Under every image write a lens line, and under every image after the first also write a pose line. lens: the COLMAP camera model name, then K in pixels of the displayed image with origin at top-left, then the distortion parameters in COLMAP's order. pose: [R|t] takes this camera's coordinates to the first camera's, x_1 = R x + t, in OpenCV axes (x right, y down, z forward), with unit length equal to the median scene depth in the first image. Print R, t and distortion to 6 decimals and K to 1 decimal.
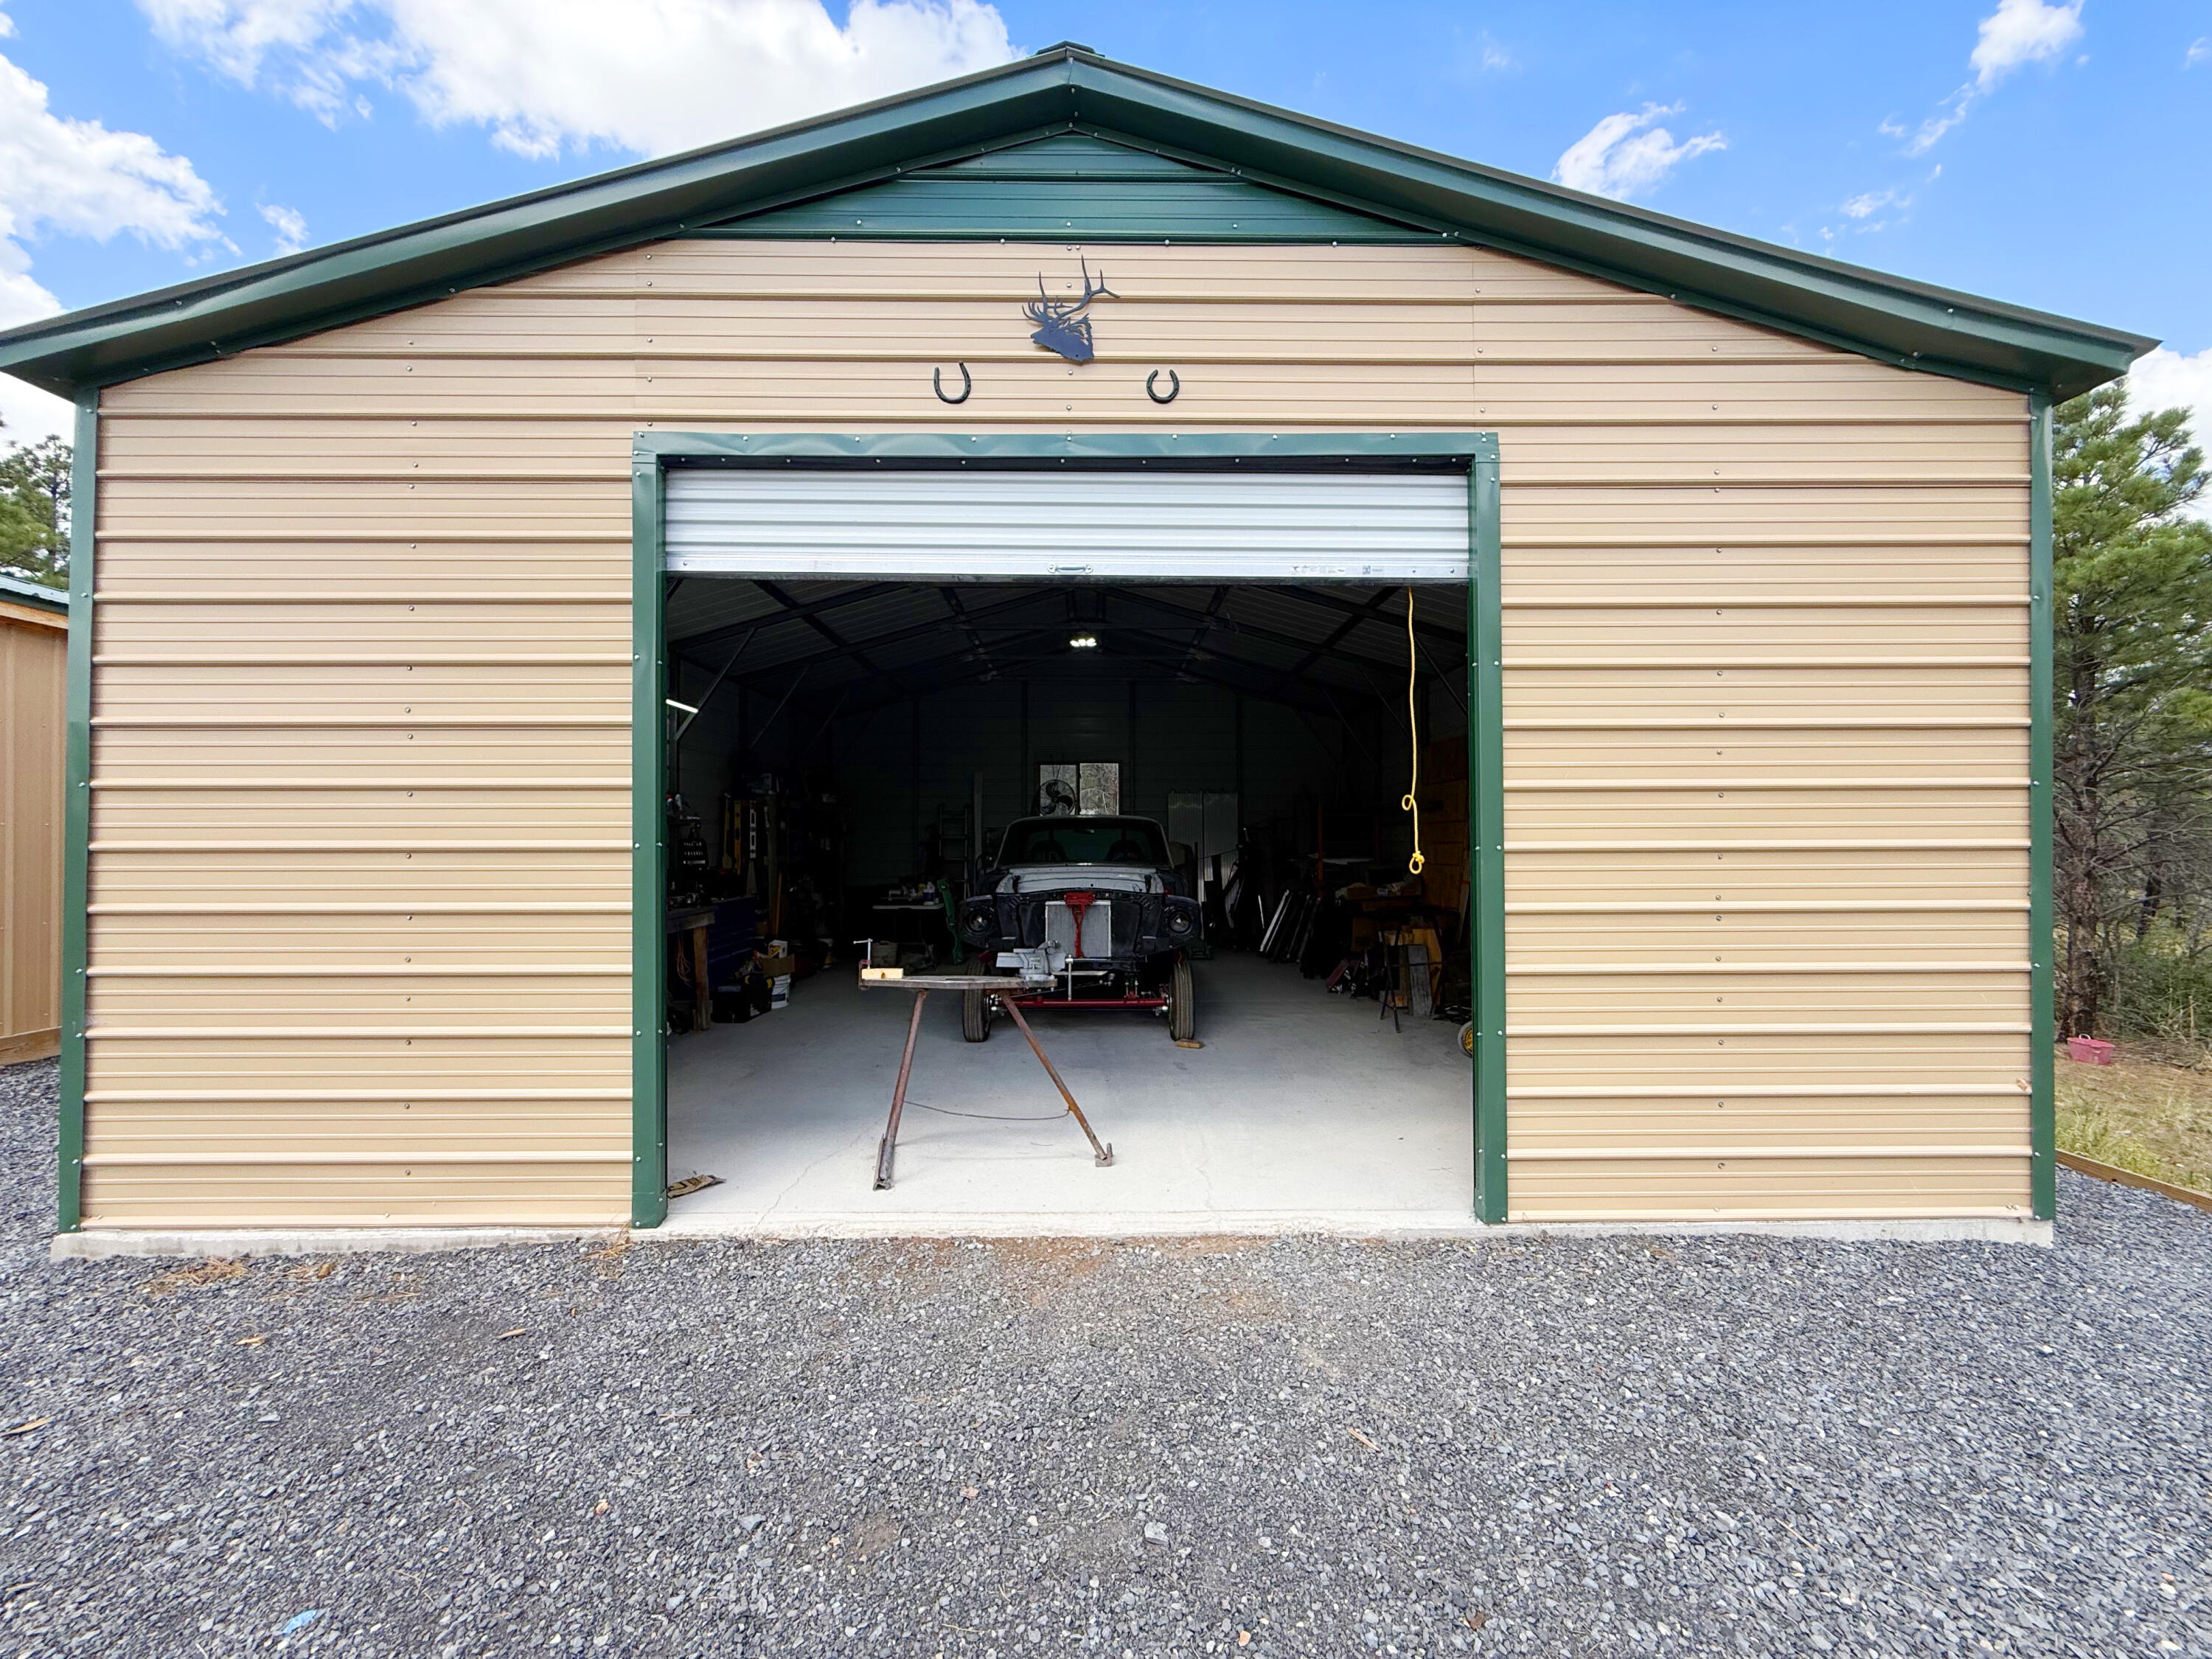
lens RADIAL K [[886.2, 0, 1103.0], [0, 886.2, 839.4], [0, 0, 1]] dist [0.007015, 0.000200]
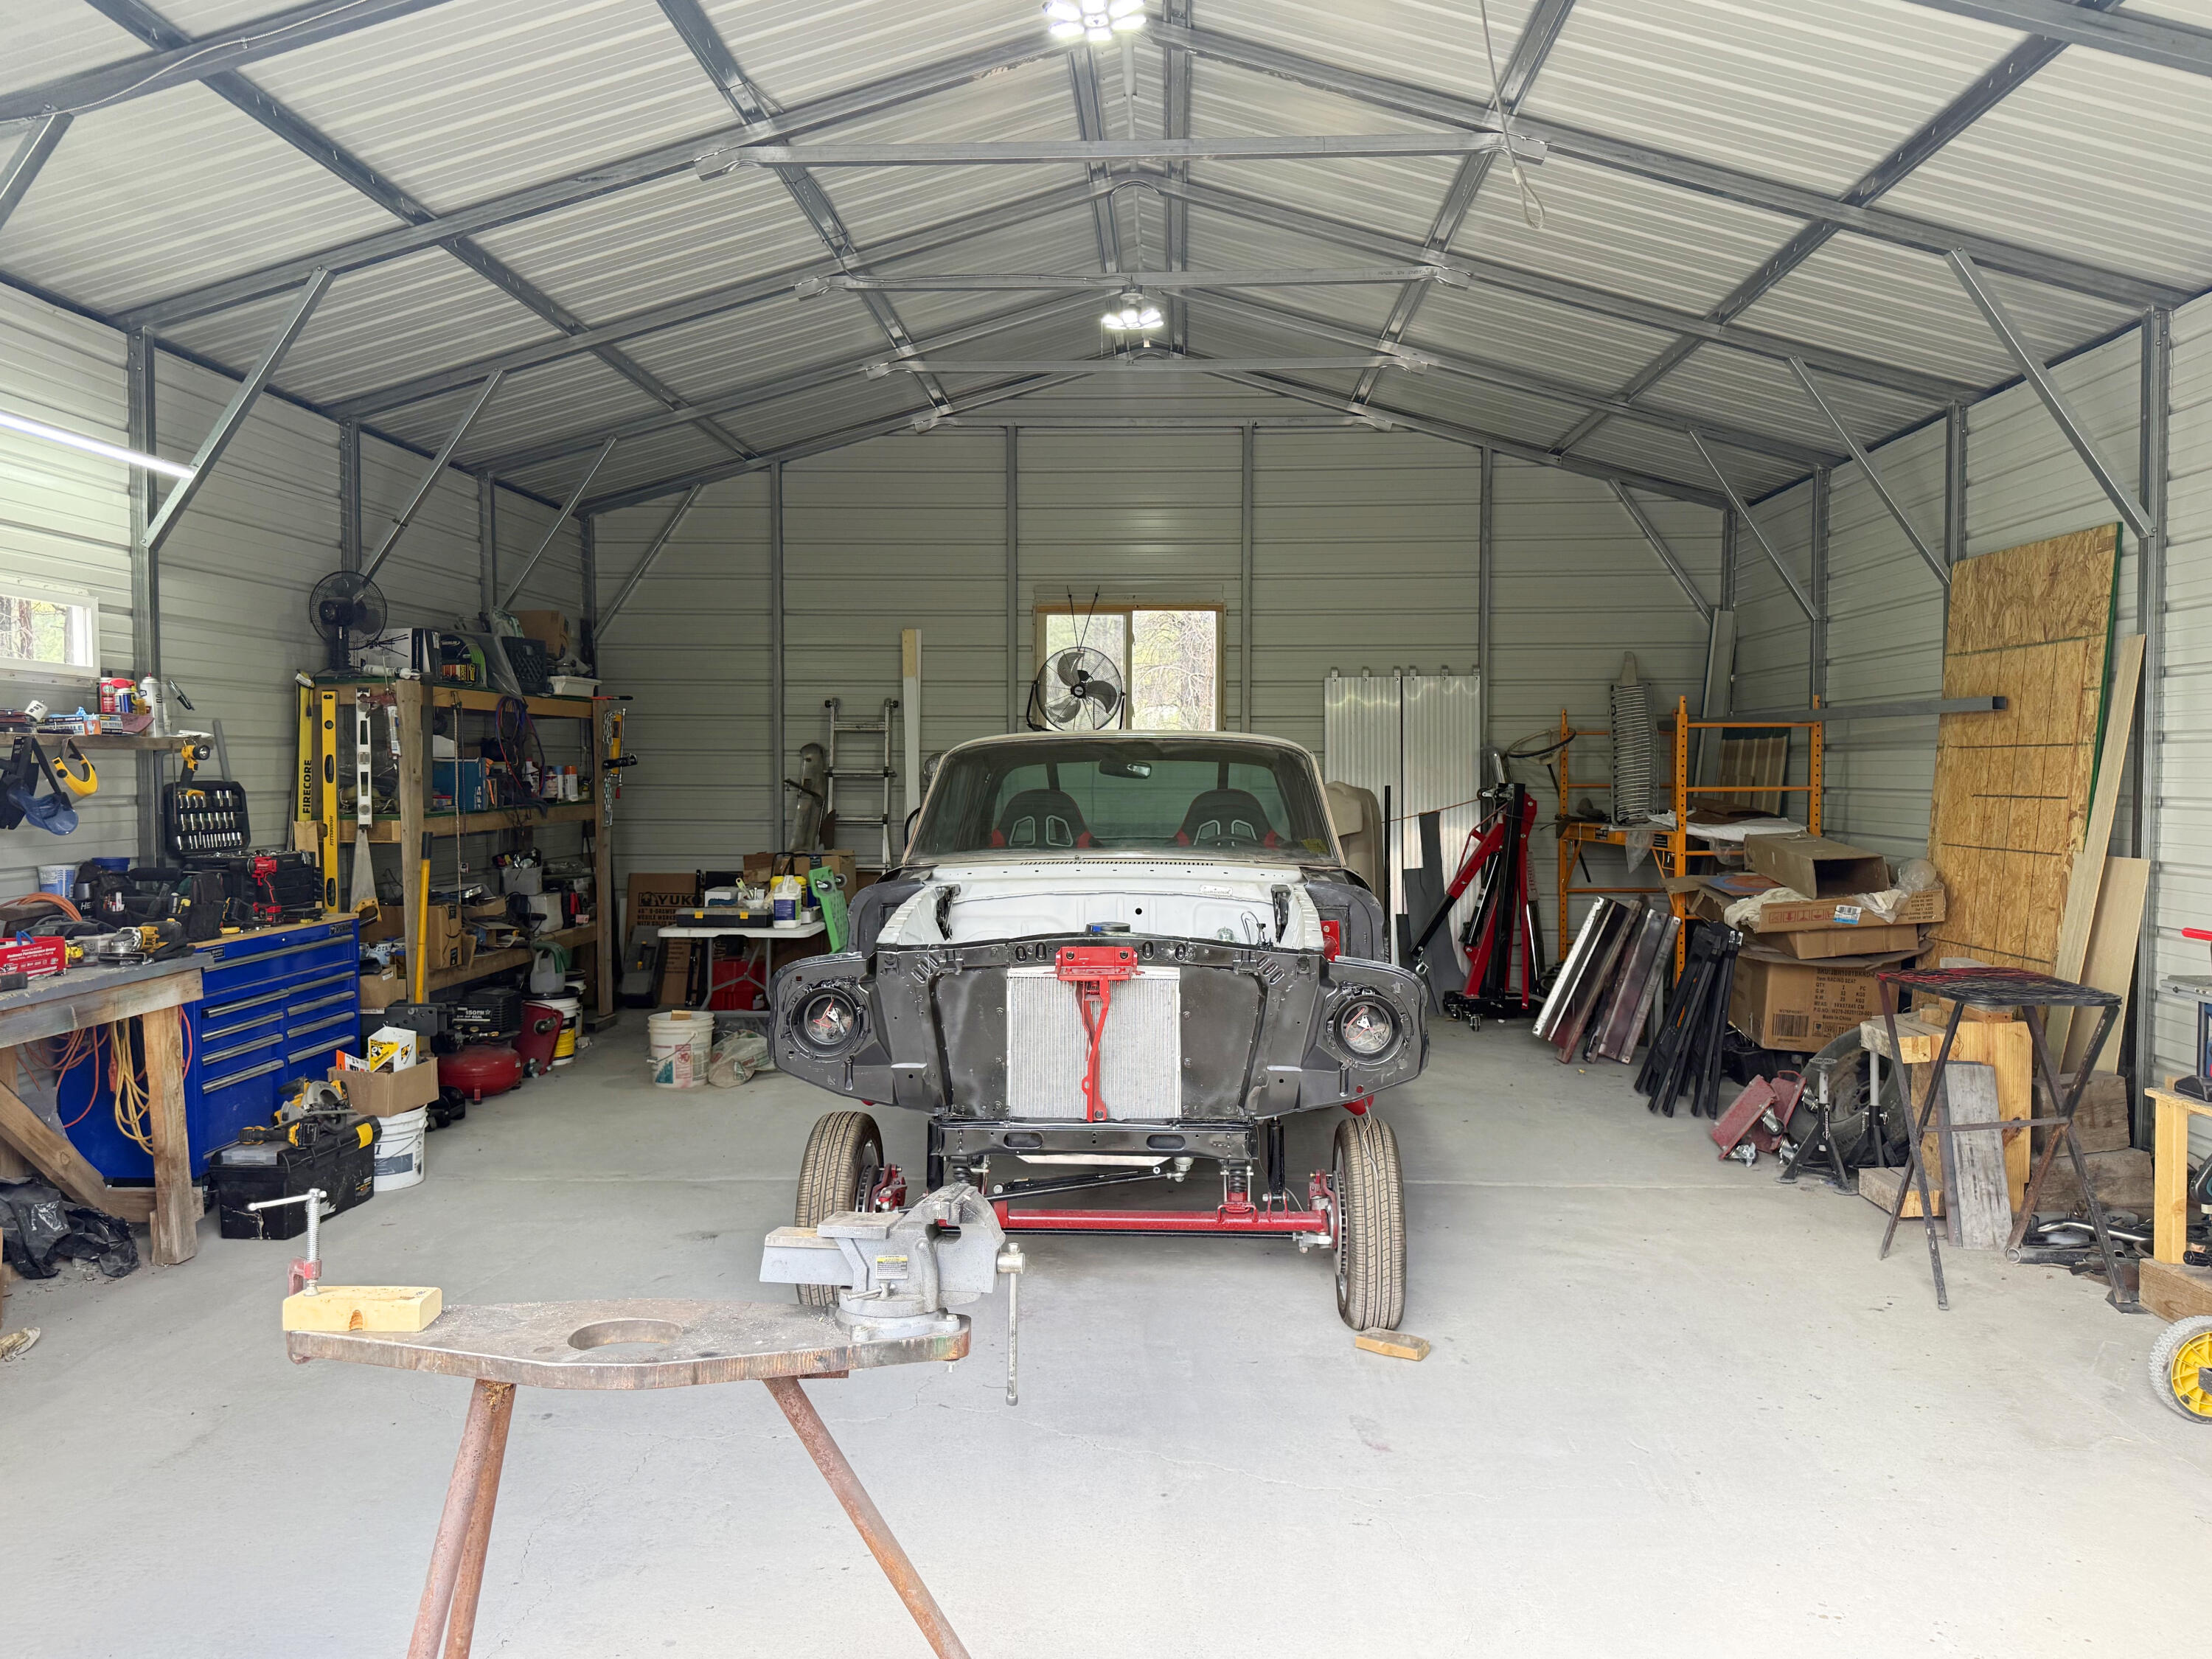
lens RADIAL K [[1599.8, 0, 1107.1], [0, 1599.8, 819.5], [0, 0, 1]] dist [0.068309, -0.006444]
pose [[0.998366, 0.005414, -0.056887, 0.011234], [-0.003218, 0.999249, 0.038620, -0.013330], [0.057053, -0.038374, 0.997633, 0.228145]]
